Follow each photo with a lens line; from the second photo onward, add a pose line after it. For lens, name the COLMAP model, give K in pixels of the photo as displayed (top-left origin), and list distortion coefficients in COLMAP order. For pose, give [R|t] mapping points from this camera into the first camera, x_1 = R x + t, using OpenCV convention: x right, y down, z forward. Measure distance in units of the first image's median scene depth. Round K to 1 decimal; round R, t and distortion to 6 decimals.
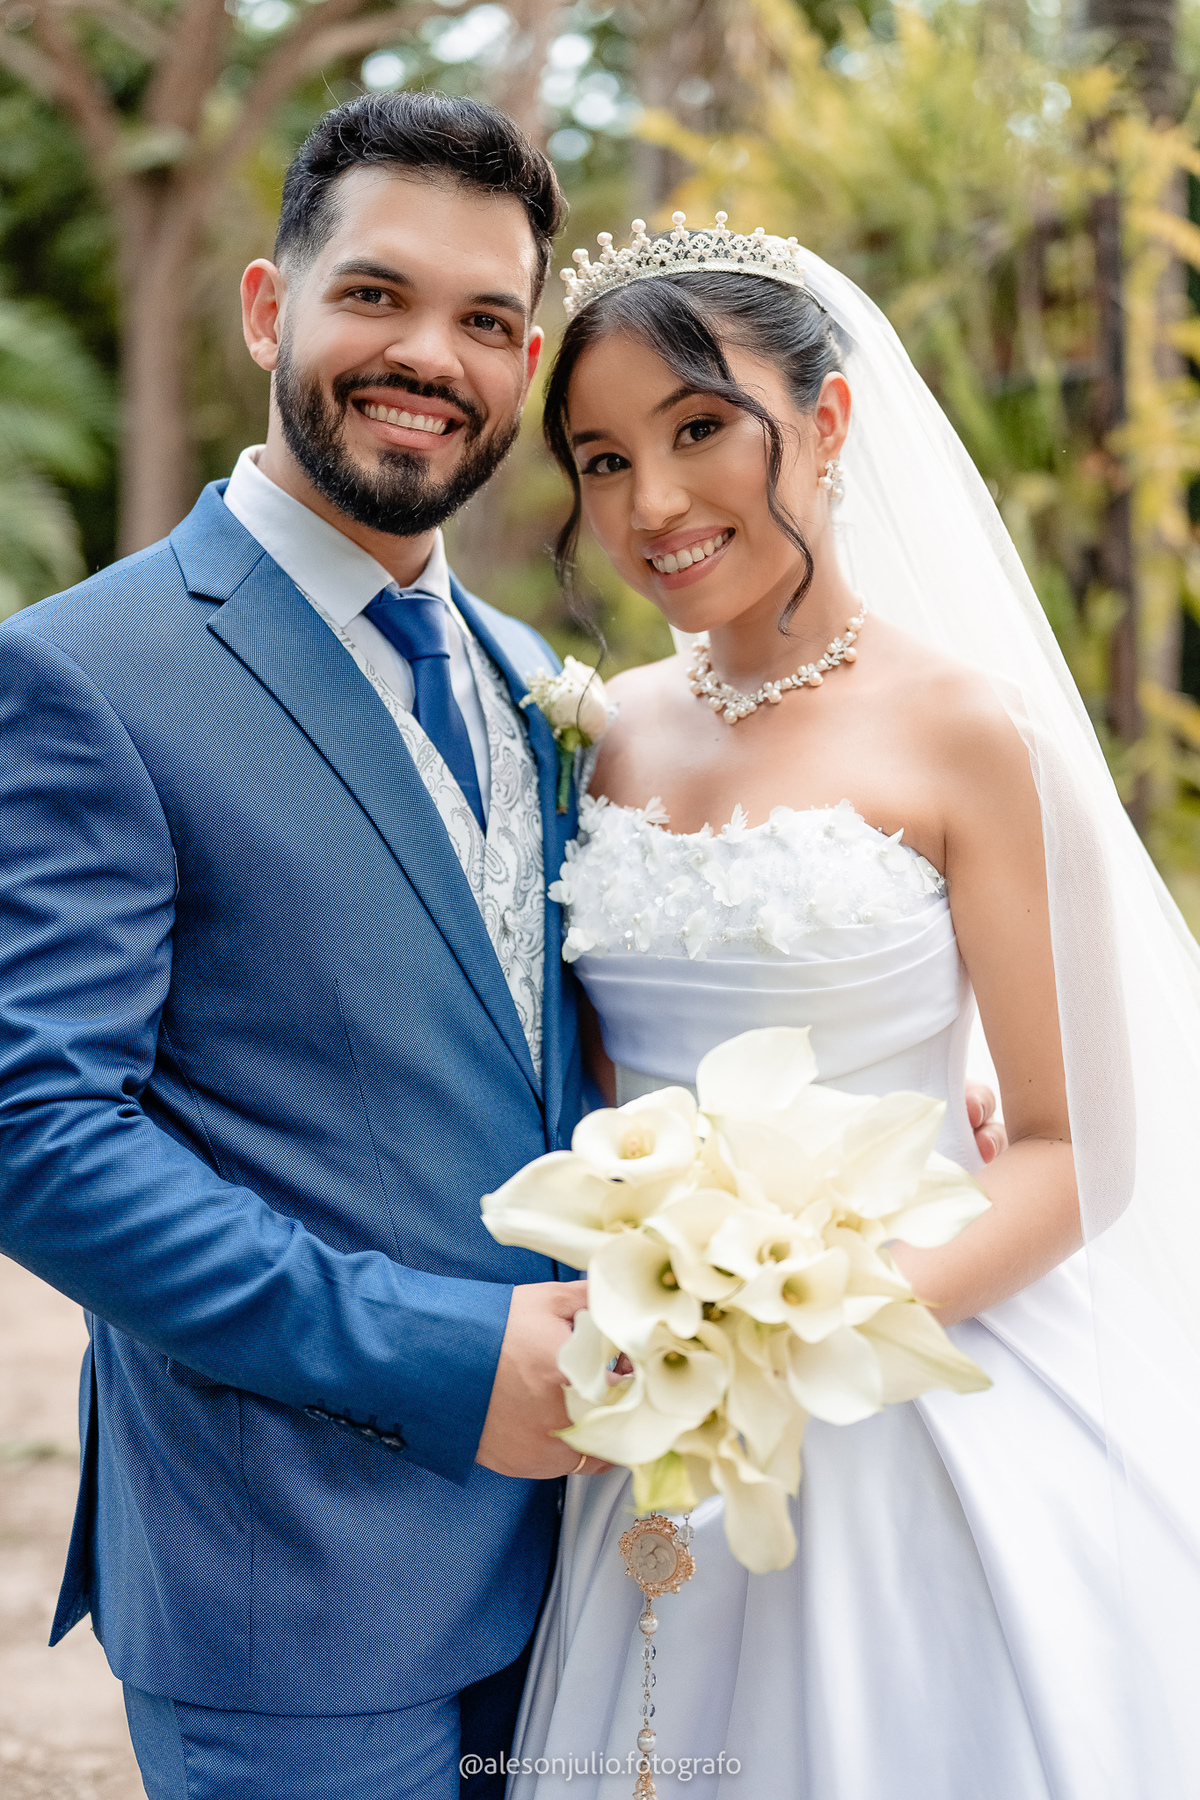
lens RADIAL K [[2449.5, 0, 600.0], [0, 2449.5, 900.0], [0, 0, 1]] dist [0.009869, 0.001400]
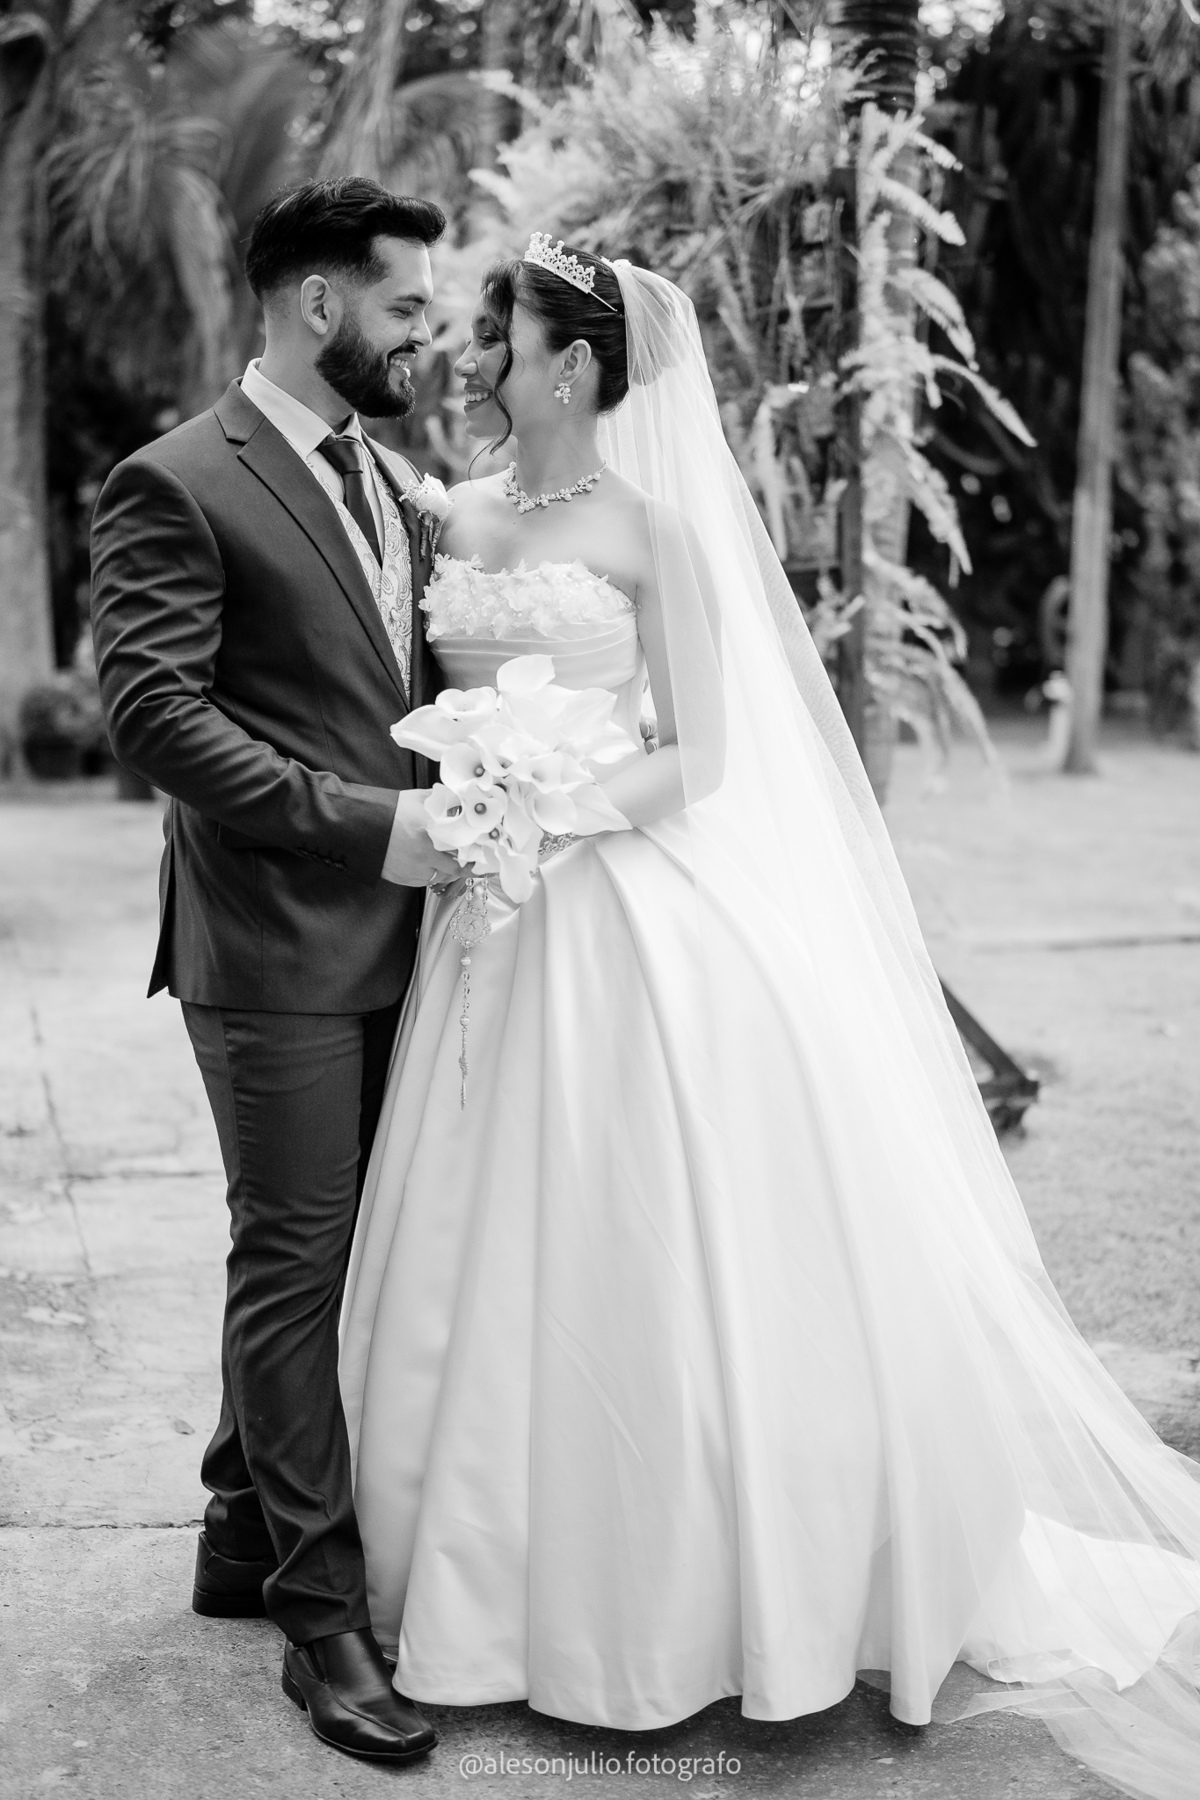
lens RADIAL K [[2778.8, 0, 600.0], [0, 2778.8, 900.0], [0, 0, 1]] dist [-0.265966, 2.475082]
pose [[0.997352, 0.011832, 0.071751, -0.031792], [-0.016241, 0.997995, 0.061174, 0.101162], [-0.070883, -0.062177, 0.995545, -1.221828]]
